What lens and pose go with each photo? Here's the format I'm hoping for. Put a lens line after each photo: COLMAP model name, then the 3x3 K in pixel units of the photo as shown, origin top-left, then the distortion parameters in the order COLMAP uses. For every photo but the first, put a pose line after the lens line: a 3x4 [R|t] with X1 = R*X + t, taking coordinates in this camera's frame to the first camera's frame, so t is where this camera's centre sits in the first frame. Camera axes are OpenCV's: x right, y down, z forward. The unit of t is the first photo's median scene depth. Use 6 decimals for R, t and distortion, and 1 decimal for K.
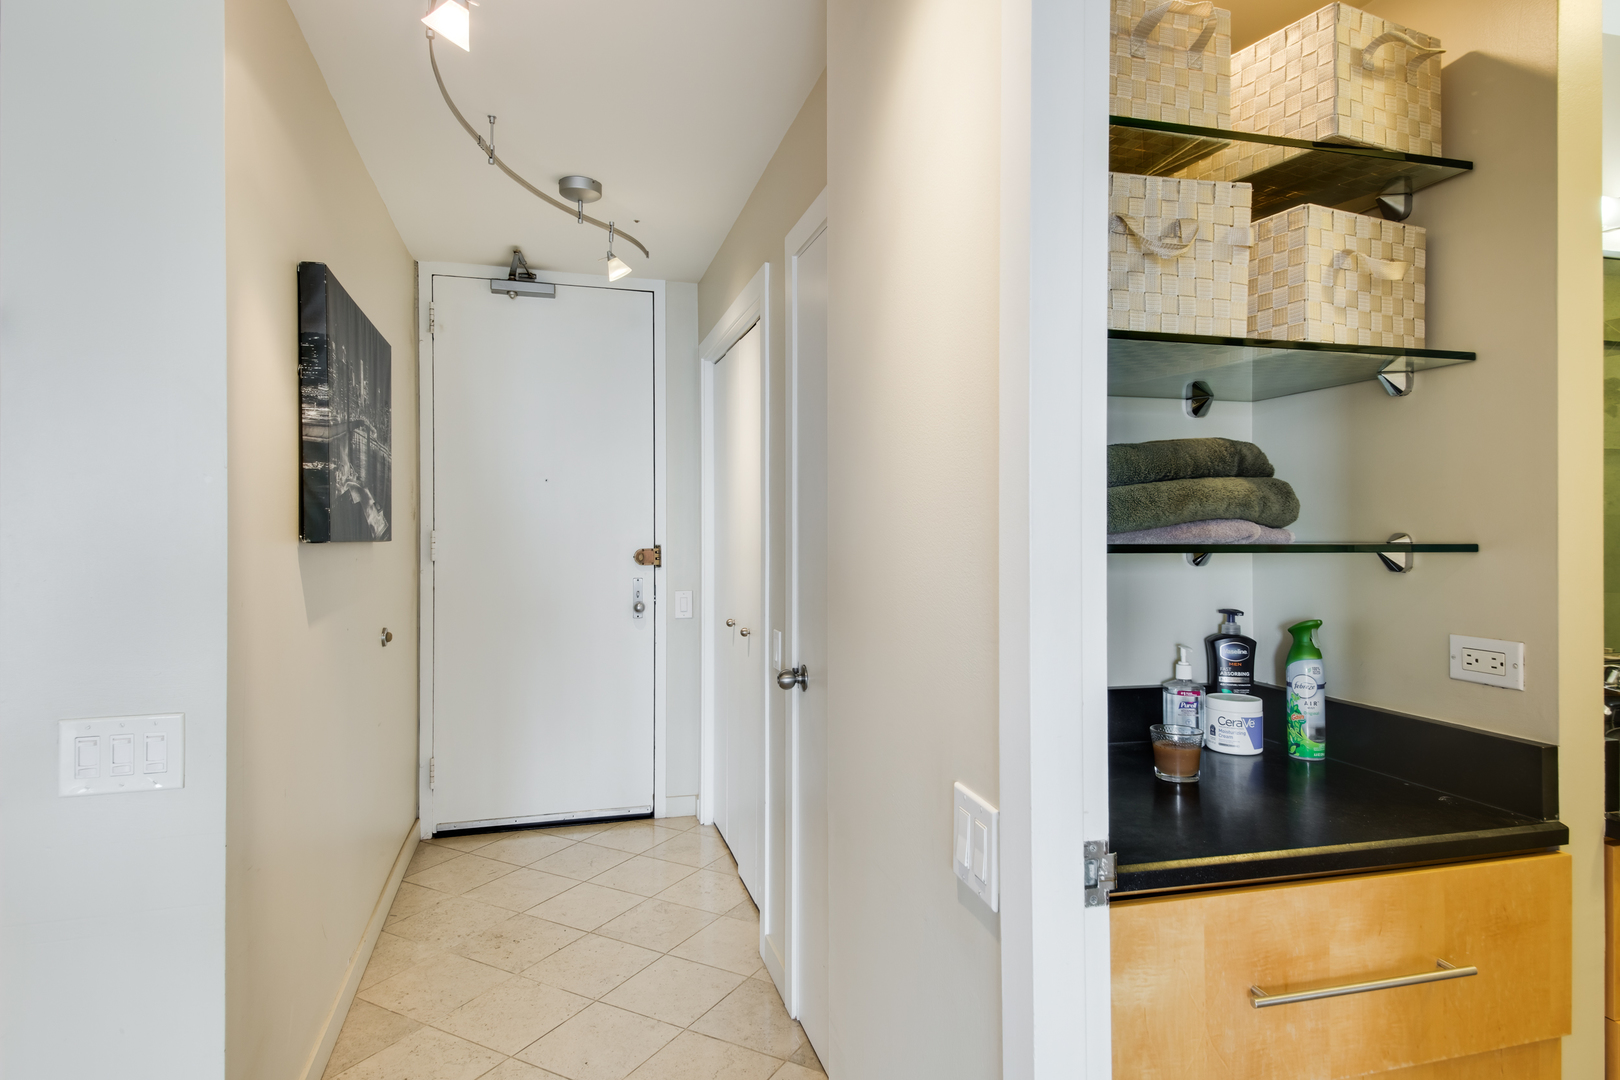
lens RADIAL K [[930.0, 0, 810.5], [0, 930.0, 525.8], [0, 0, 1]] dist [0.060887, -0.043925]
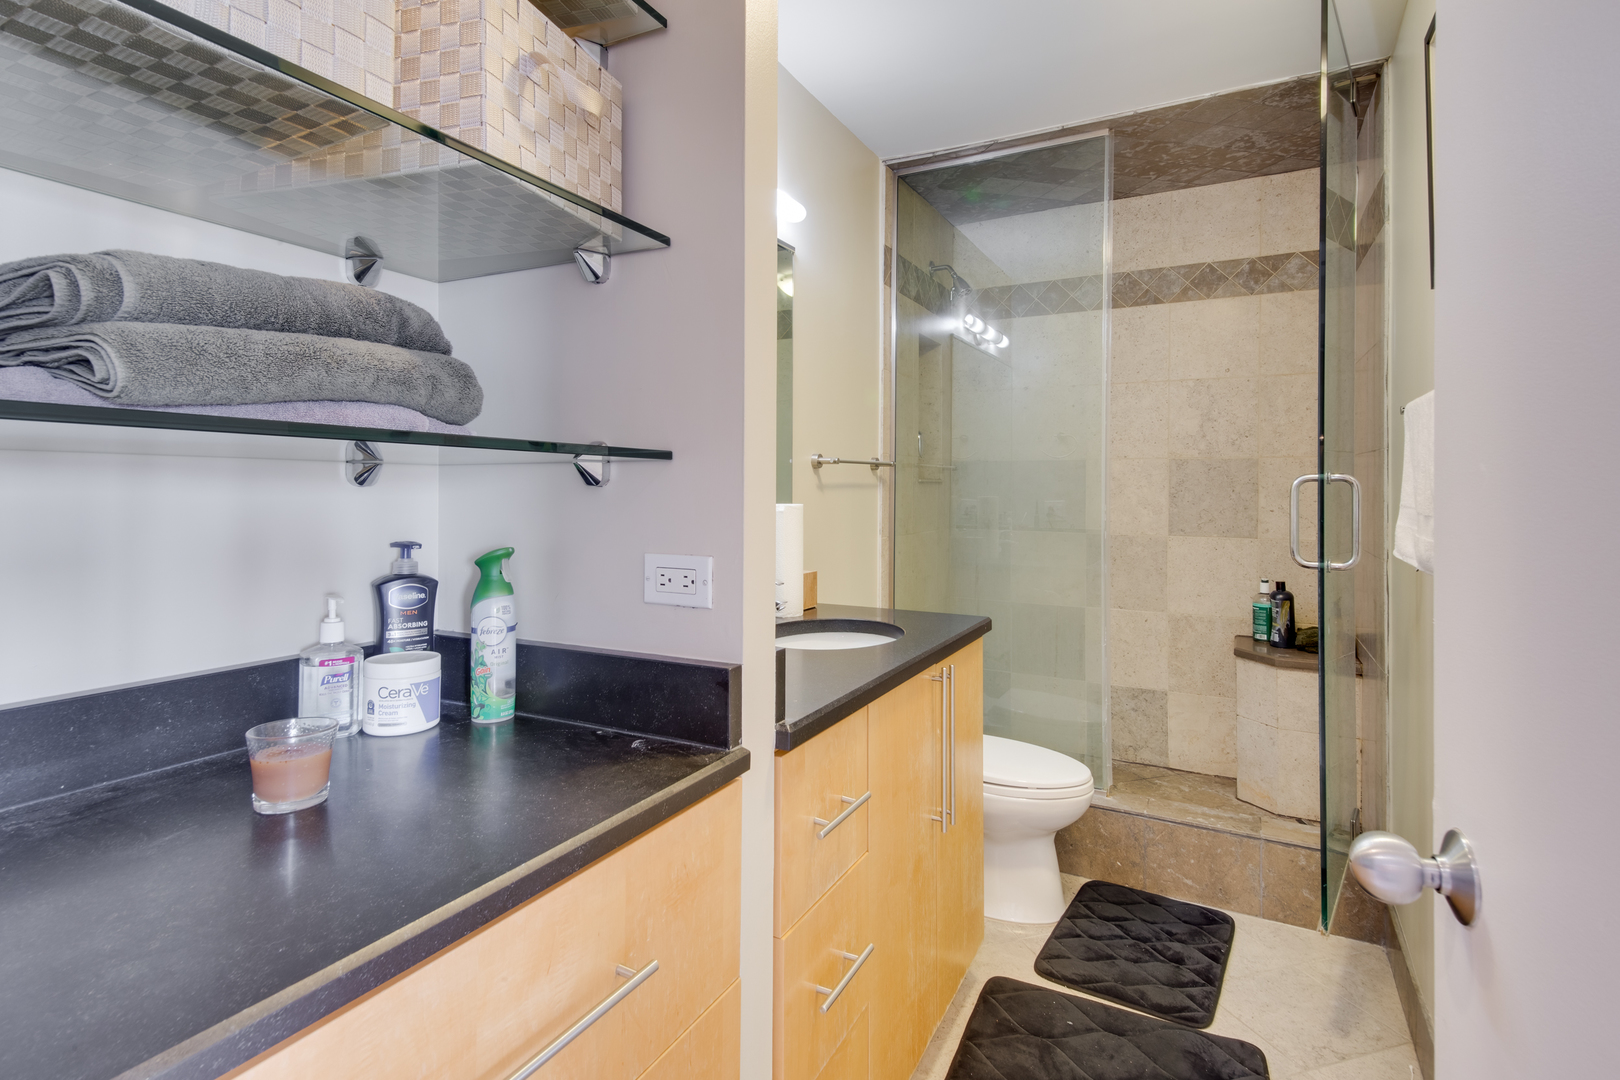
lens RADIAL K [[809.9, 0, 803.6], [0, 809.9, 481.0], [0, 0, 1]] dist [0.043639, -0.017130]
pose [[0.690912, 0.009236, 0.722880, 0.203180], [-0.004981, 0.999955, -0.008015, 0.046487], [-0.722921, 0.001937, 0.690928, 0.327287]]
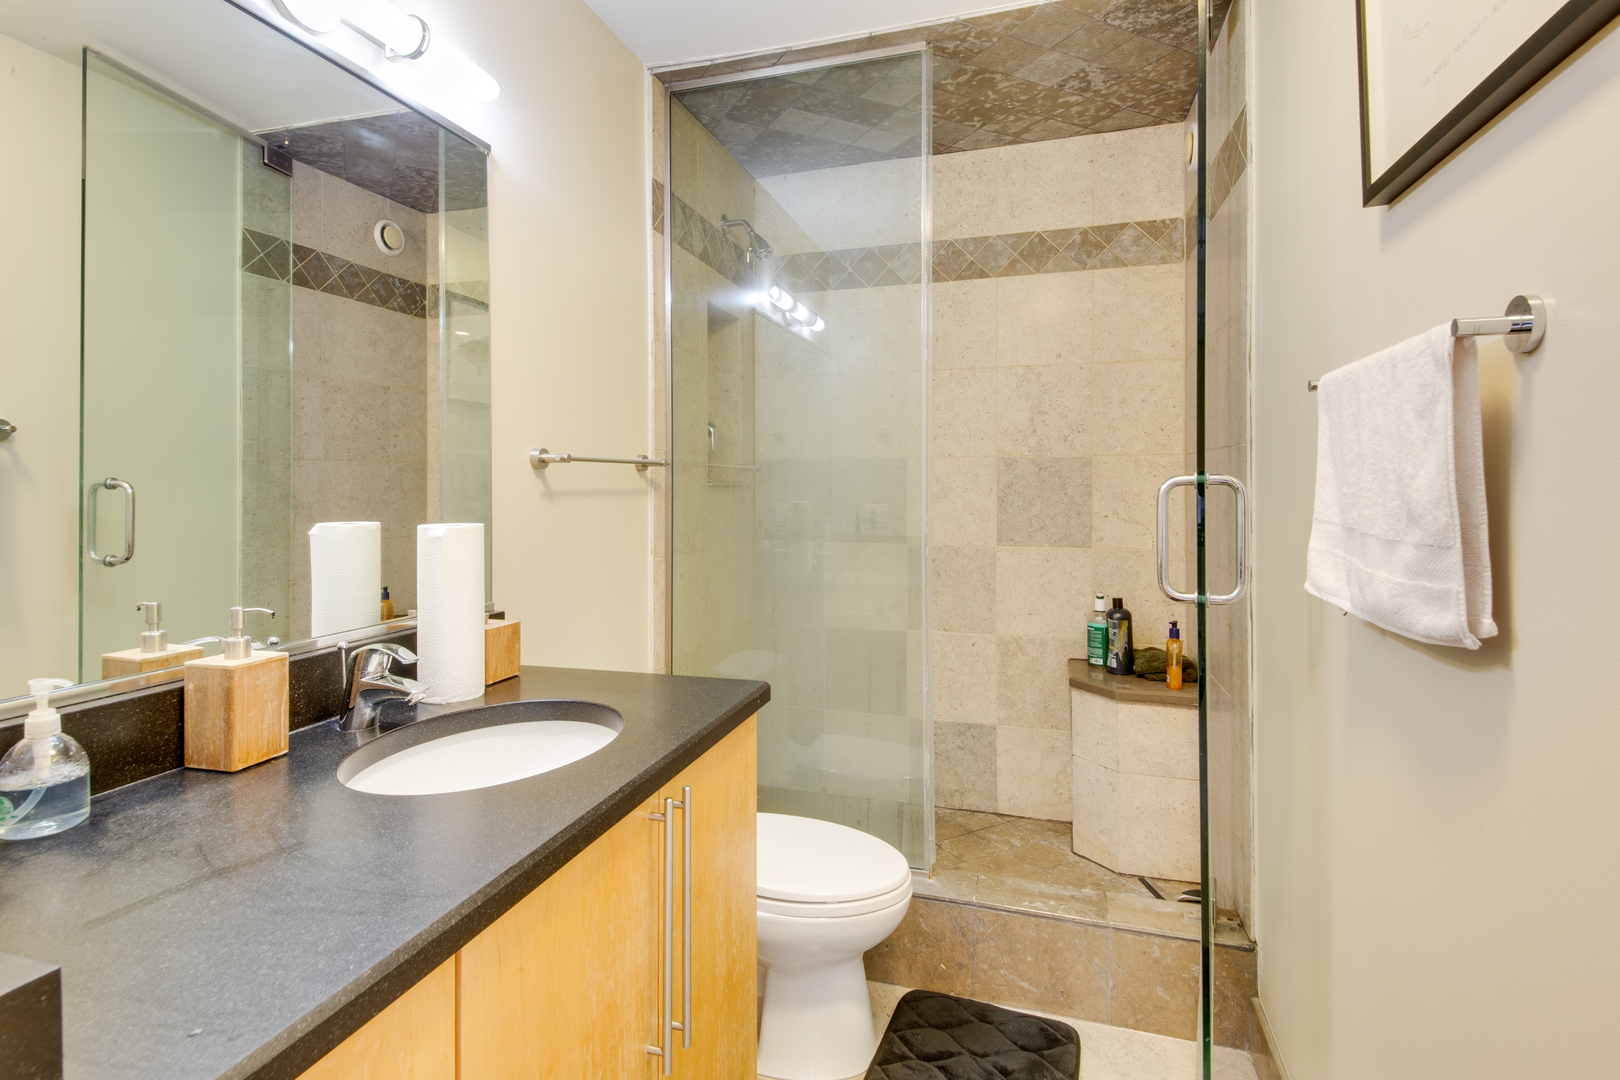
lens RADIAL K [[731.4, 0, 804.0], [0, 731.4, 479.0], [0, 0, 1]] dist [0.019309, -0.000242]
pose [[0.552229, 0.008304, 0.833651, 0.458285], [0.001415, 0.999940, -0.010898, 0.040685], [-0.833691, 0.007197, 0.552184, 0.430084]]
